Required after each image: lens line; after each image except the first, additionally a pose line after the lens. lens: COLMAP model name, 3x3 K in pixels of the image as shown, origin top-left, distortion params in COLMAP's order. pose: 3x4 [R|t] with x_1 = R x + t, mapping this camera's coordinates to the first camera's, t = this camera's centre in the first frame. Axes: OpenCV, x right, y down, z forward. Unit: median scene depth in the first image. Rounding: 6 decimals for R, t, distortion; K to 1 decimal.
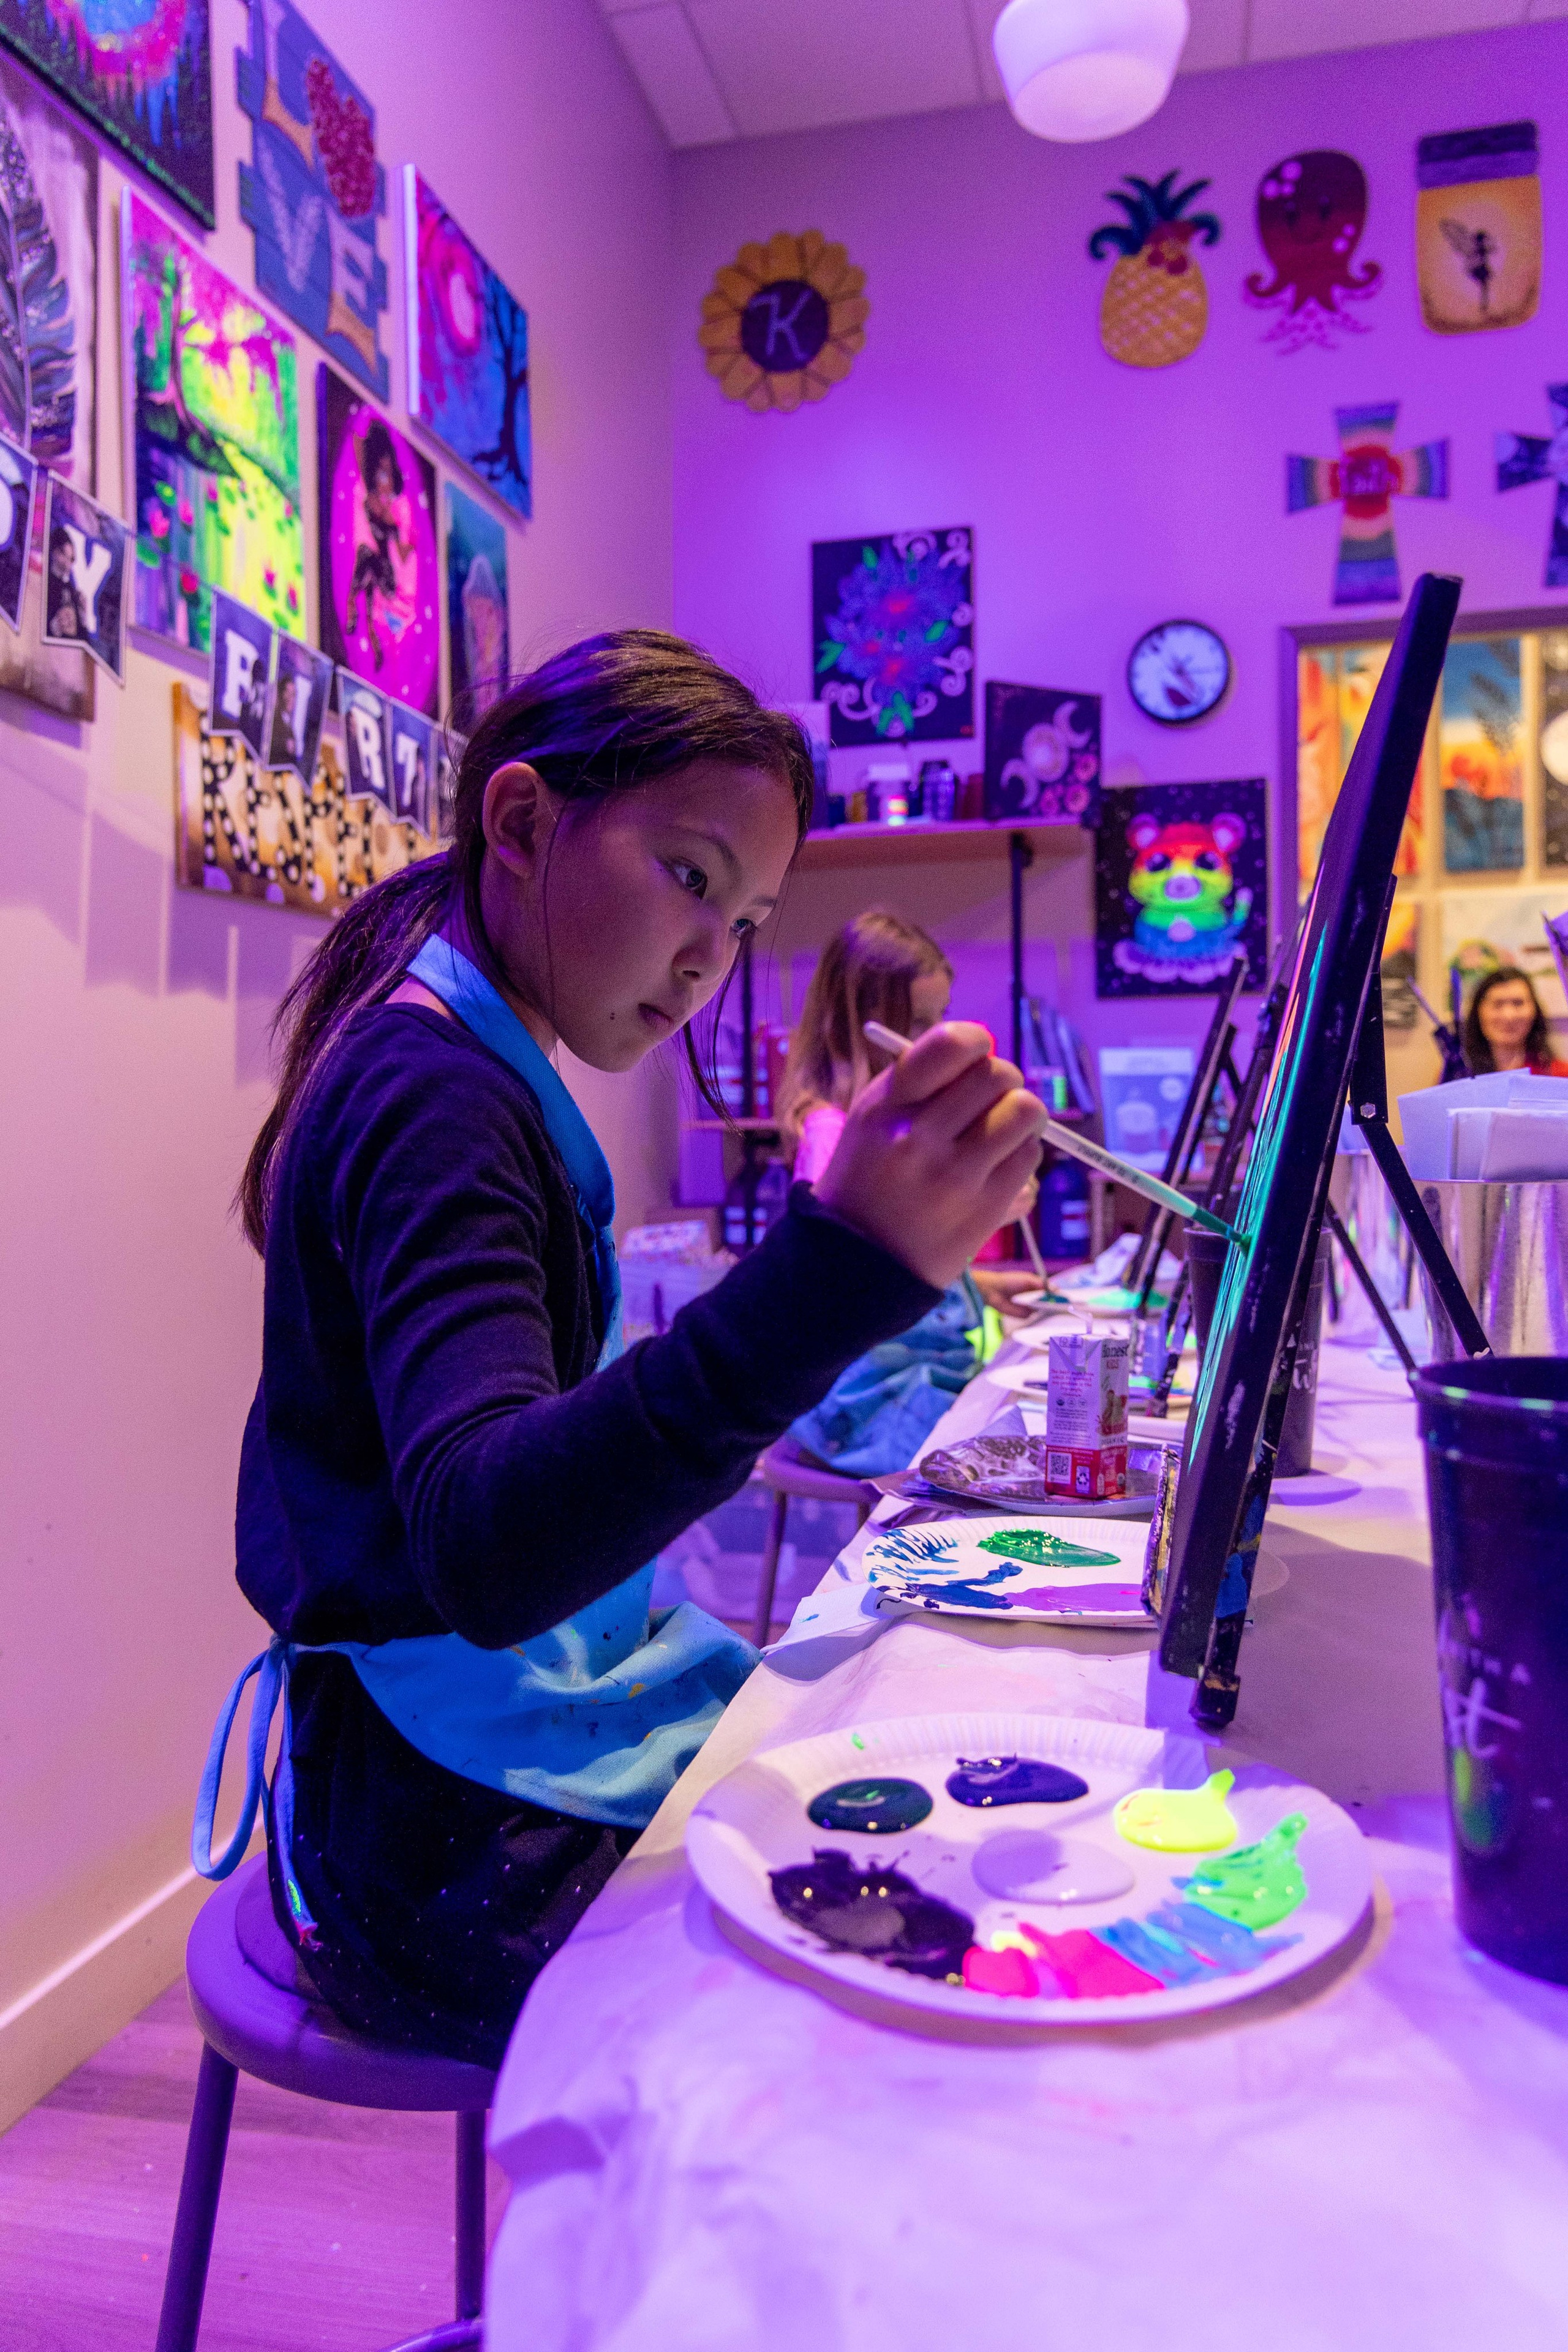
lens RADIAL K [[1678.2, 0, 760.6], [0, 1678.2, 1161.0], [0, 0, 1]] dist [-0.002958, 0.020077]
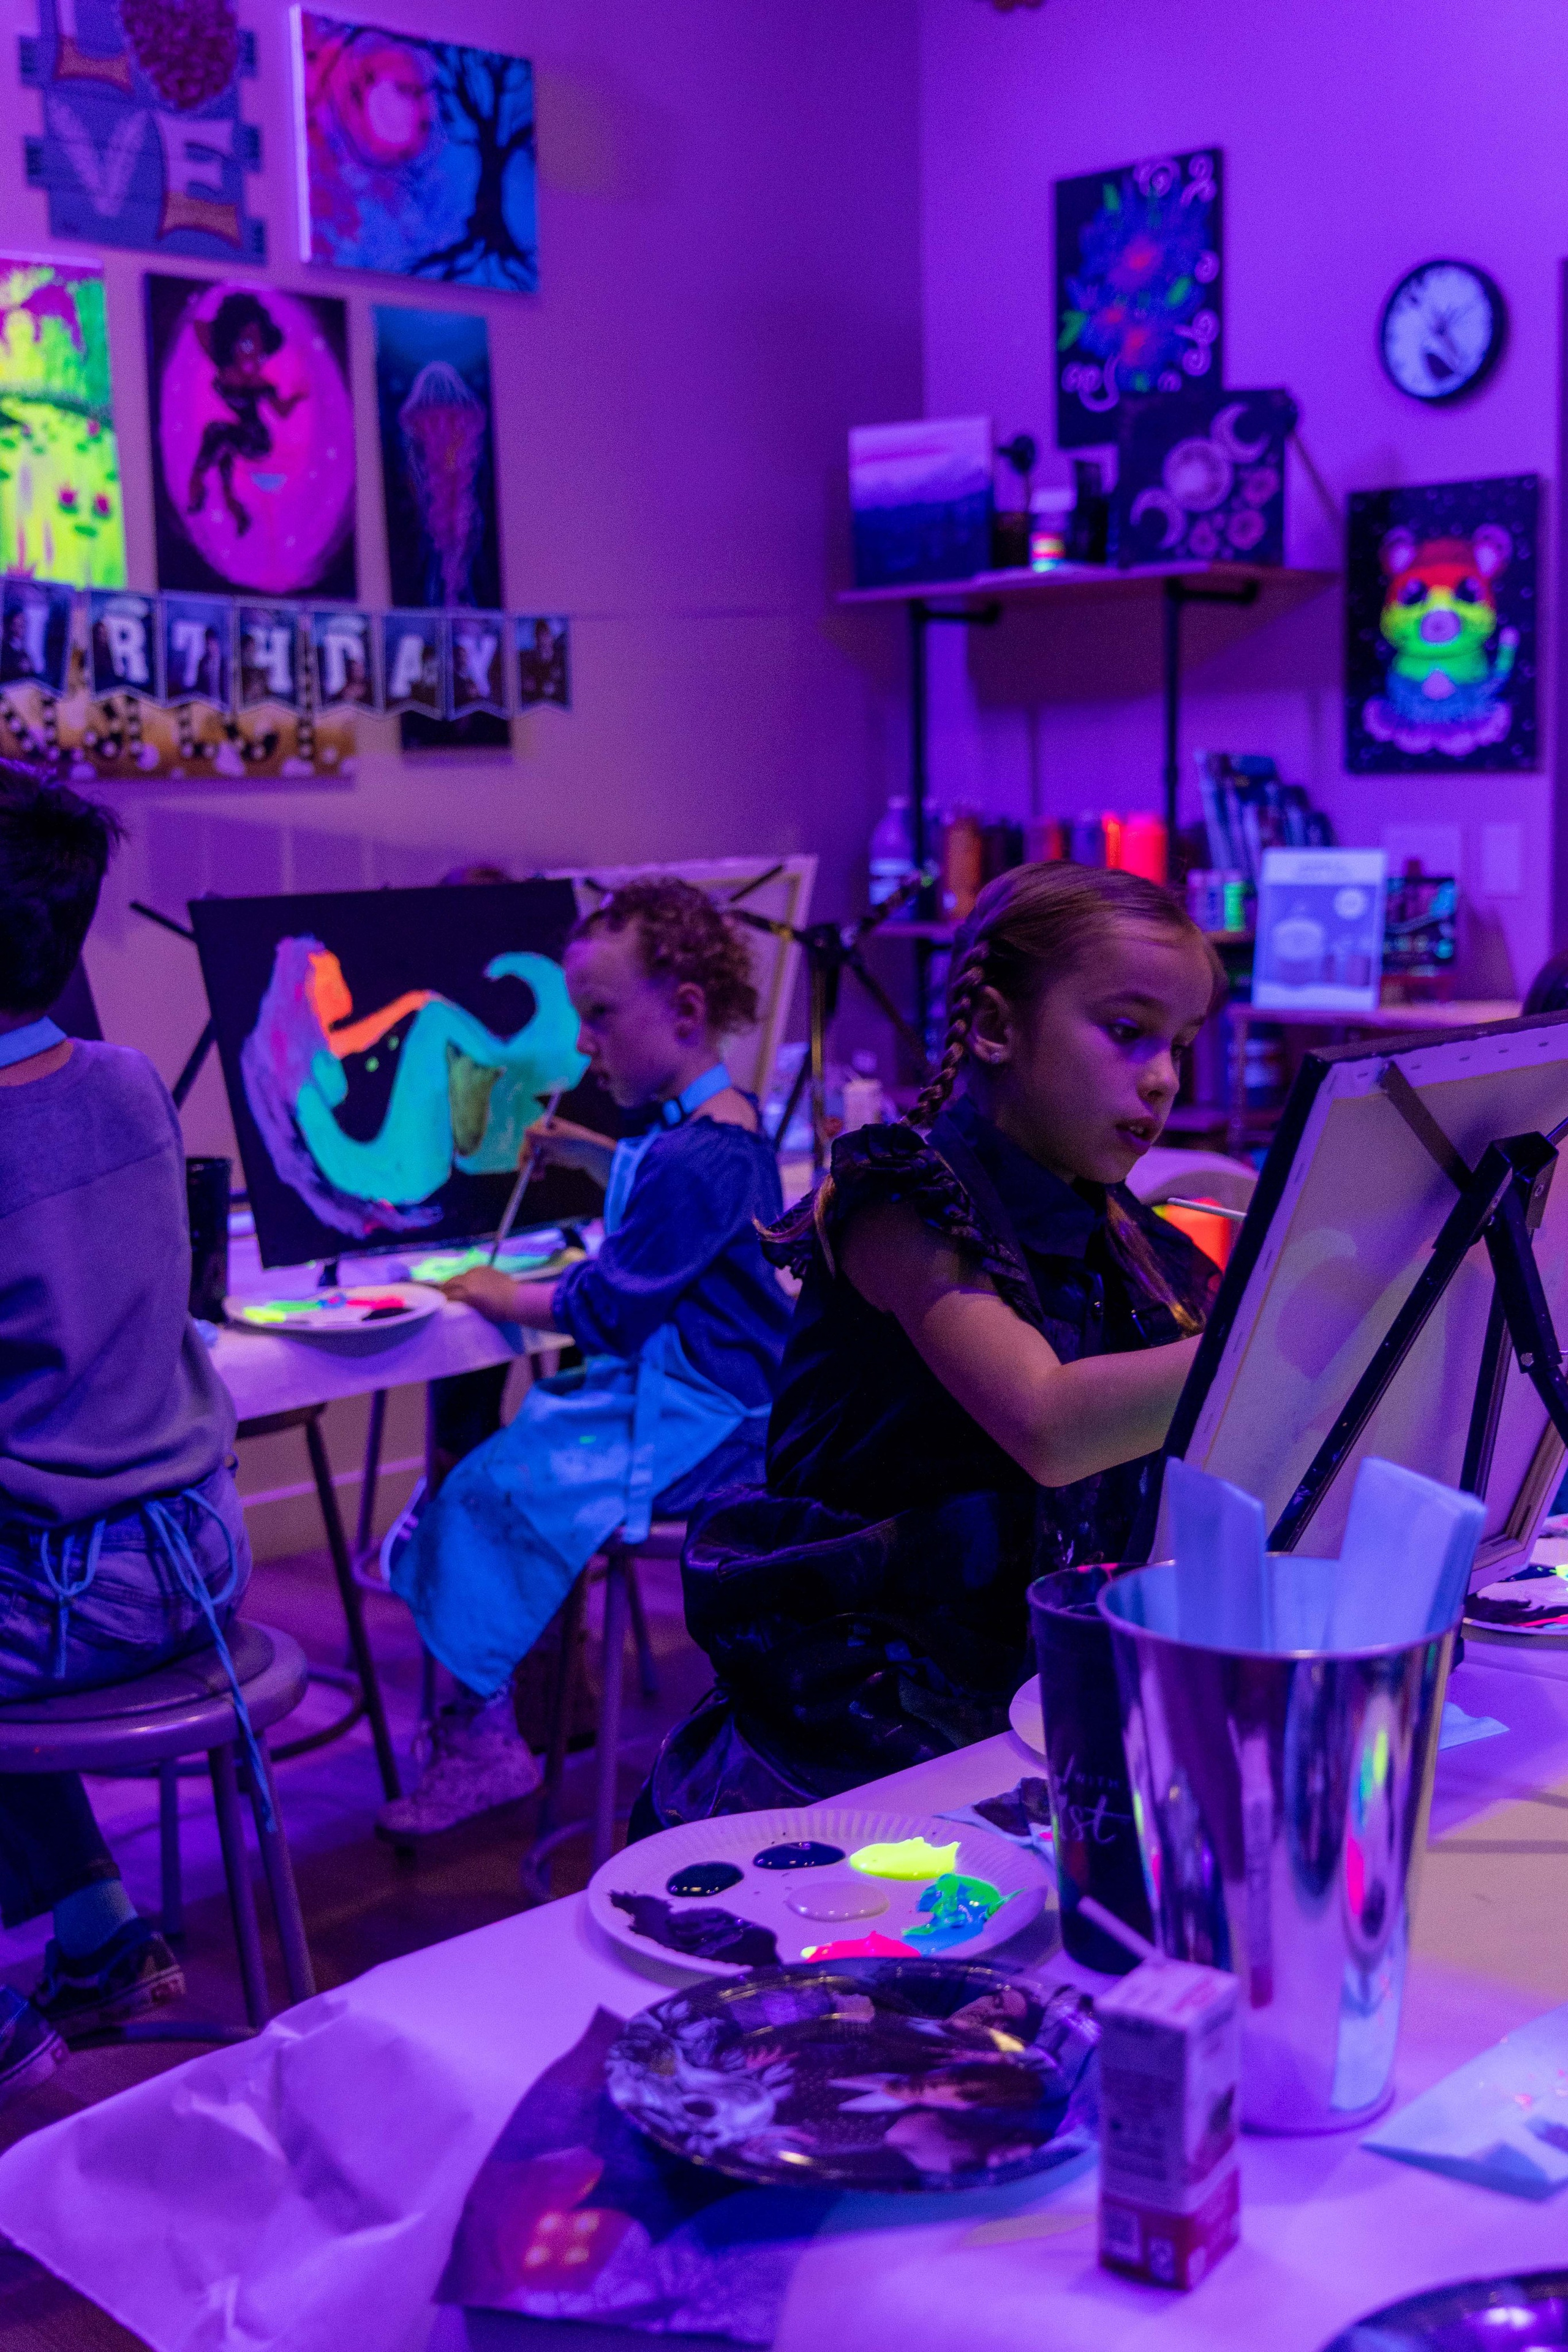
lens RADIAL K [[2940.5, 0, 790.6], [0, 2940.5, 1201.3], [0, 0, 1]] dist [0.037689, 0.000000]
pose [[0.847383, 0.074038, -0.525795, 0.729768], [-0.006553, 0.991614, 0.129069, -0.077614], [0.530942, -0.105925, 0.840762, -0.295229]]
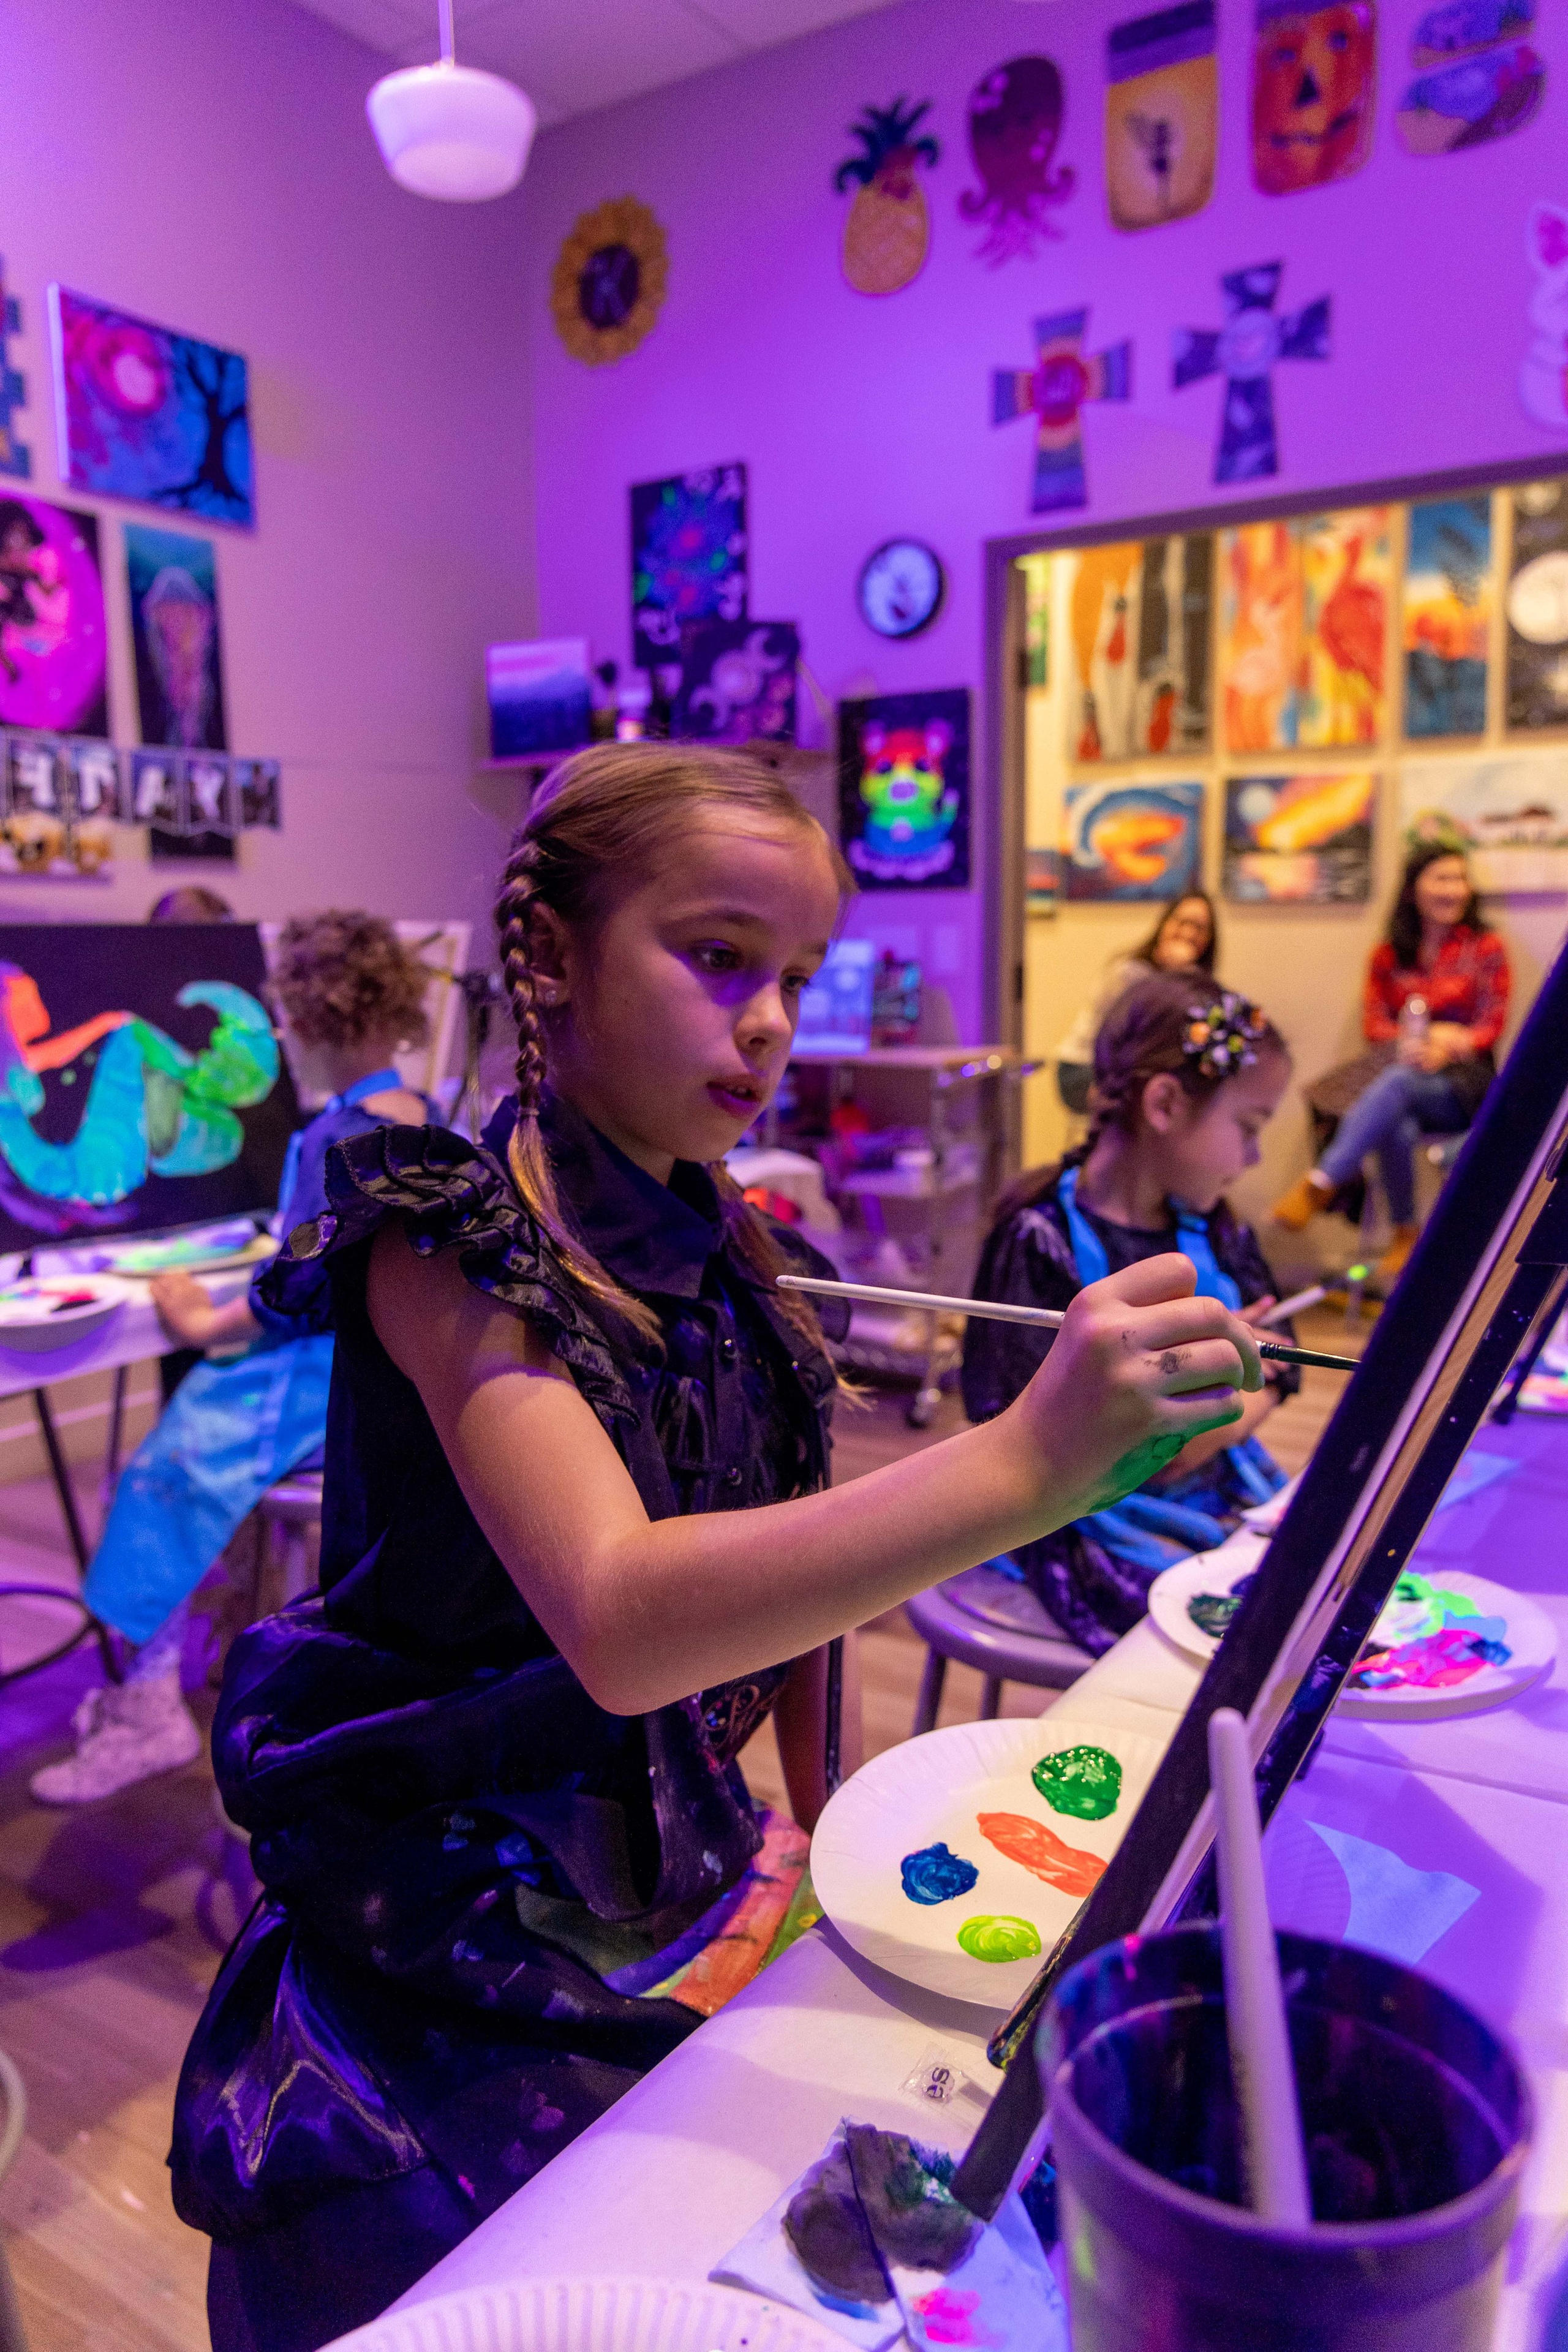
lens RADIAL K [[1678.2, 0, 794.4], [0, 1678.2, 1166.1], [0, 0, 1]] dist [-0.002958, 0.020077]
pose [[0.933795, 0.056750, -0.353281, 0.595842], [-0.016691, 0.993176, 0.115423, -0.045847], [0.357420, -0.101885, 0.928370, -0.066843]]
